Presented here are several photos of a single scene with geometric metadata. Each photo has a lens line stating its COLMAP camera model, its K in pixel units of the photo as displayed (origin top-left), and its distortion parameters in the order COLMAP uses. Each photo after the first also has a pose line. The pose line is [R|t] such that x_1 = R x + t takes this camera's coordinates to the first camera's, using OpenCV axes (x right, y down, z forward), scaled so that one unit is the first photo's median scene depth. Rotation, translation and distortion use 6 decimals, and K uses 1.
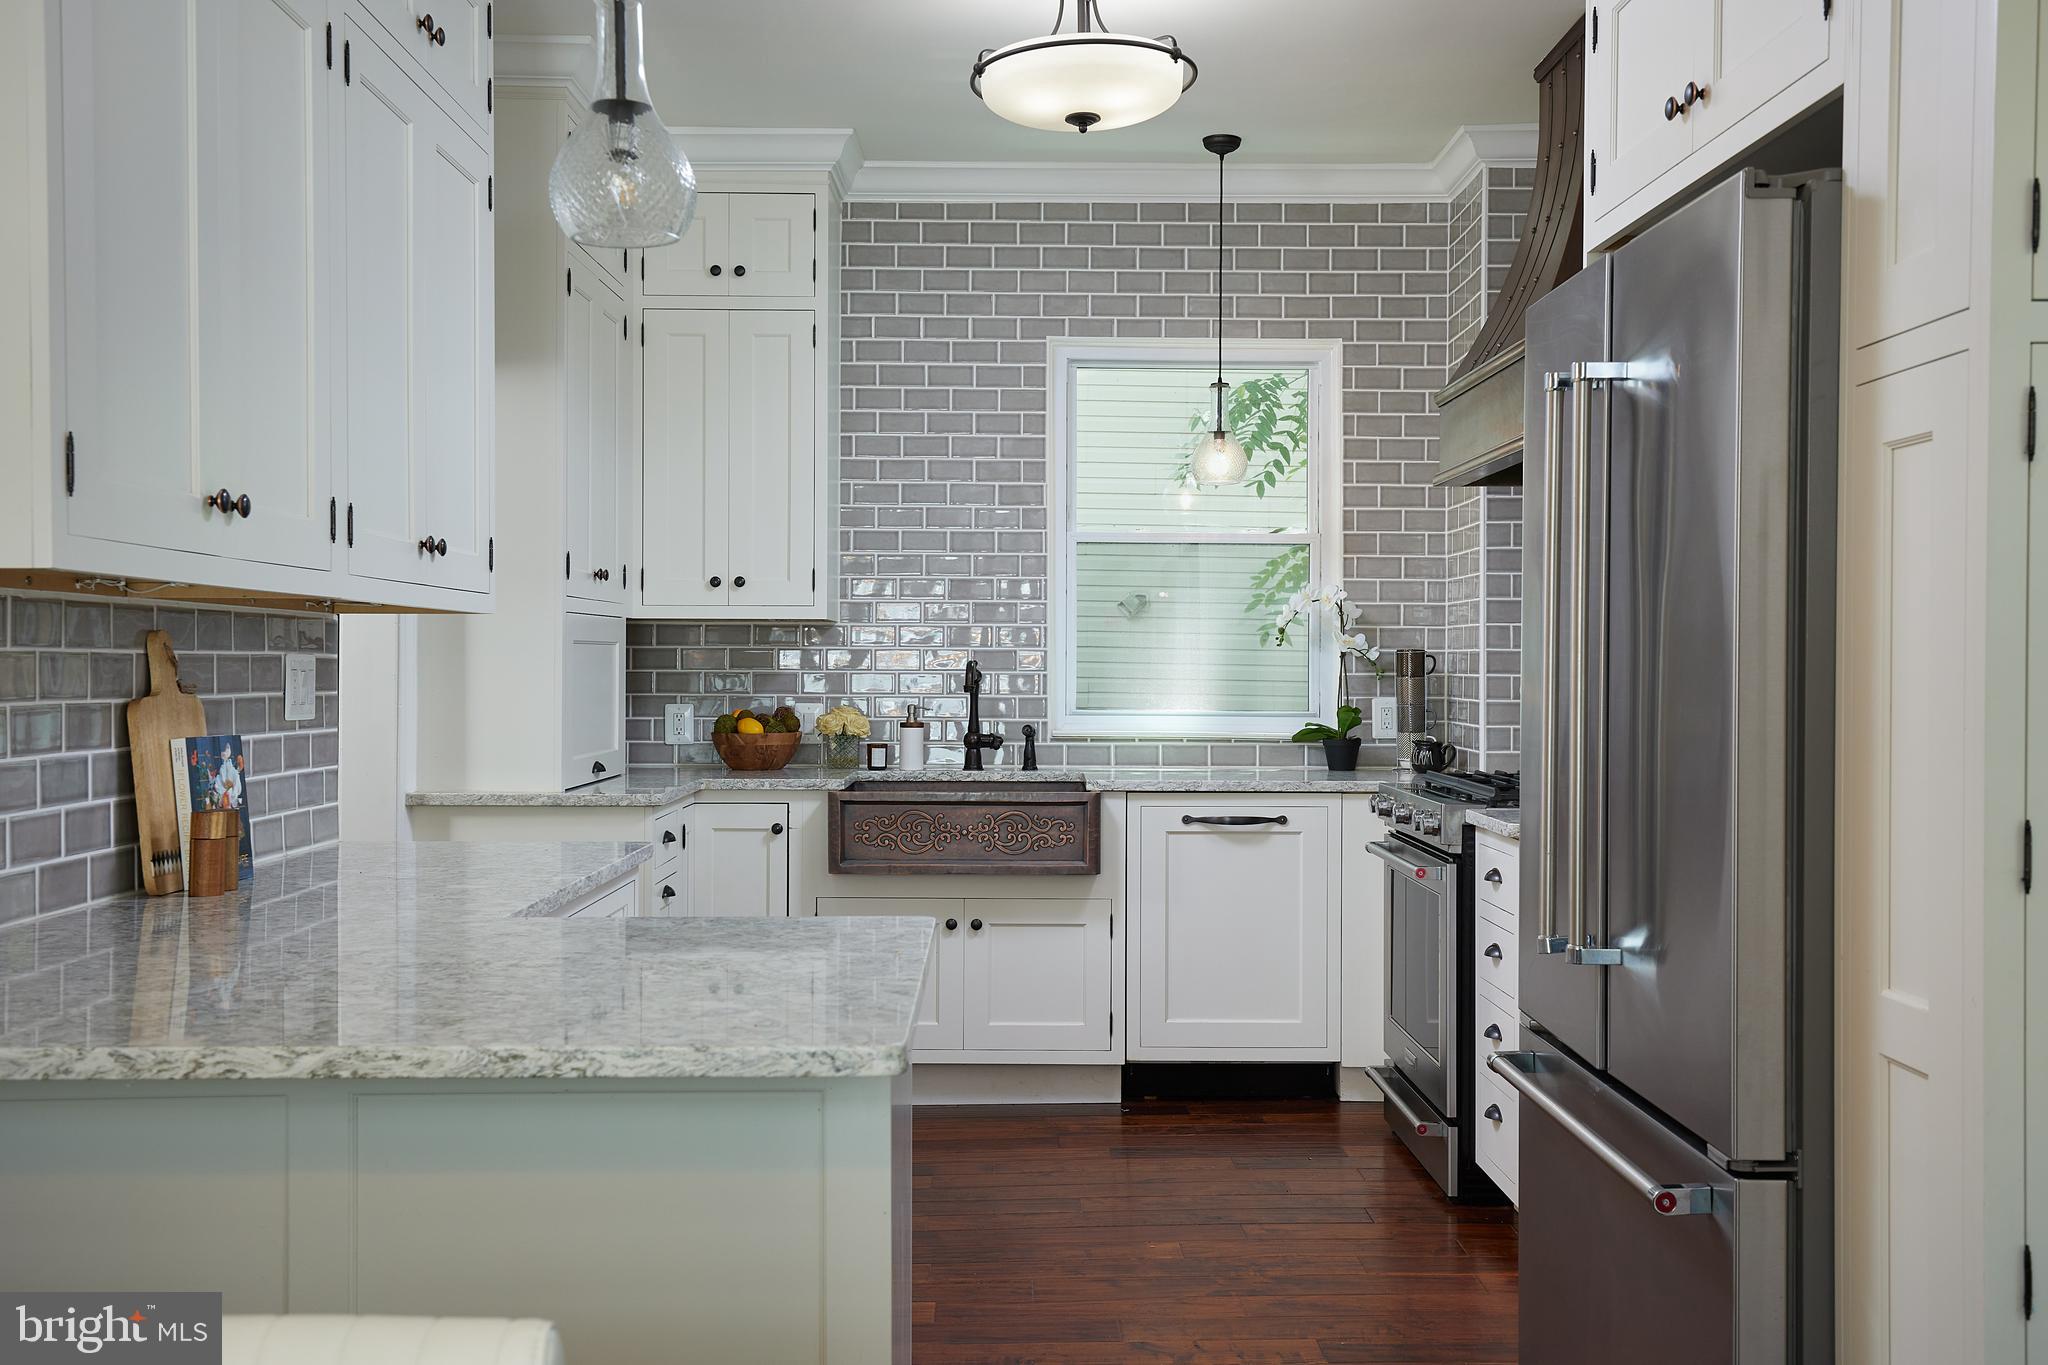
lens RADIAL K [[1938.5, 0, 1026.3], [0, 1938.5, 679.3], [0, 0, 1]] dist [0.035287, 0.000000]
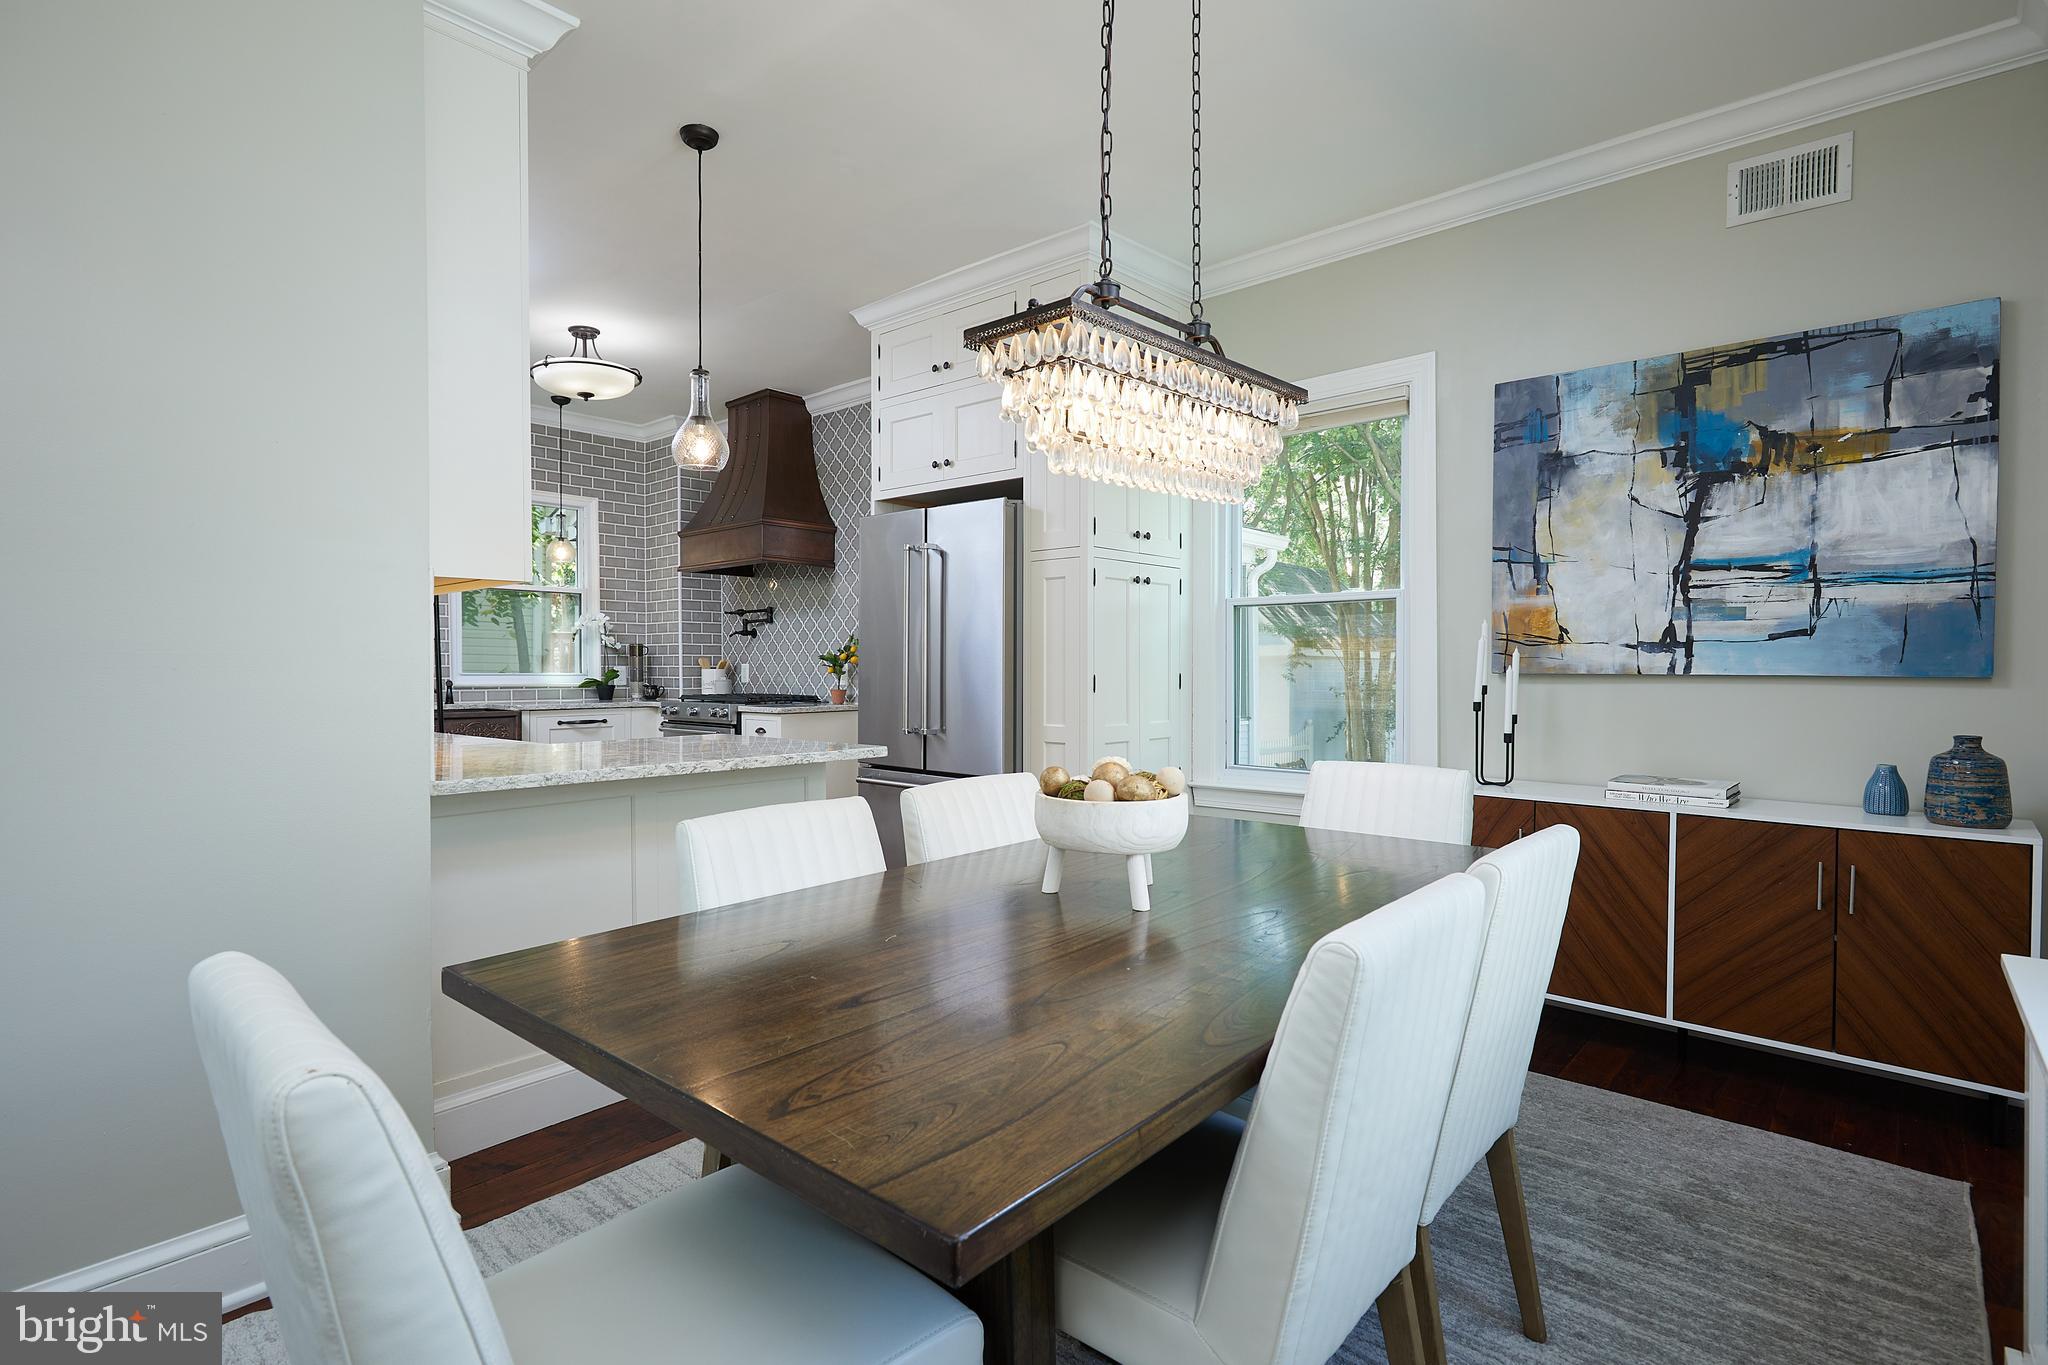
lens RADIAL K [[1000.1, 0, 1026.0], [0, 1000.1, 671.5], [0, 0, 1]] dist [0.001505, 0.000743]
pose [[0.668897, -0.007252, 0.743319, -0.383103], [0.010120, 0.999949, 0.000650, 0.021525], [-0.743286, 0.007088, 0.668936, -0.095344]]
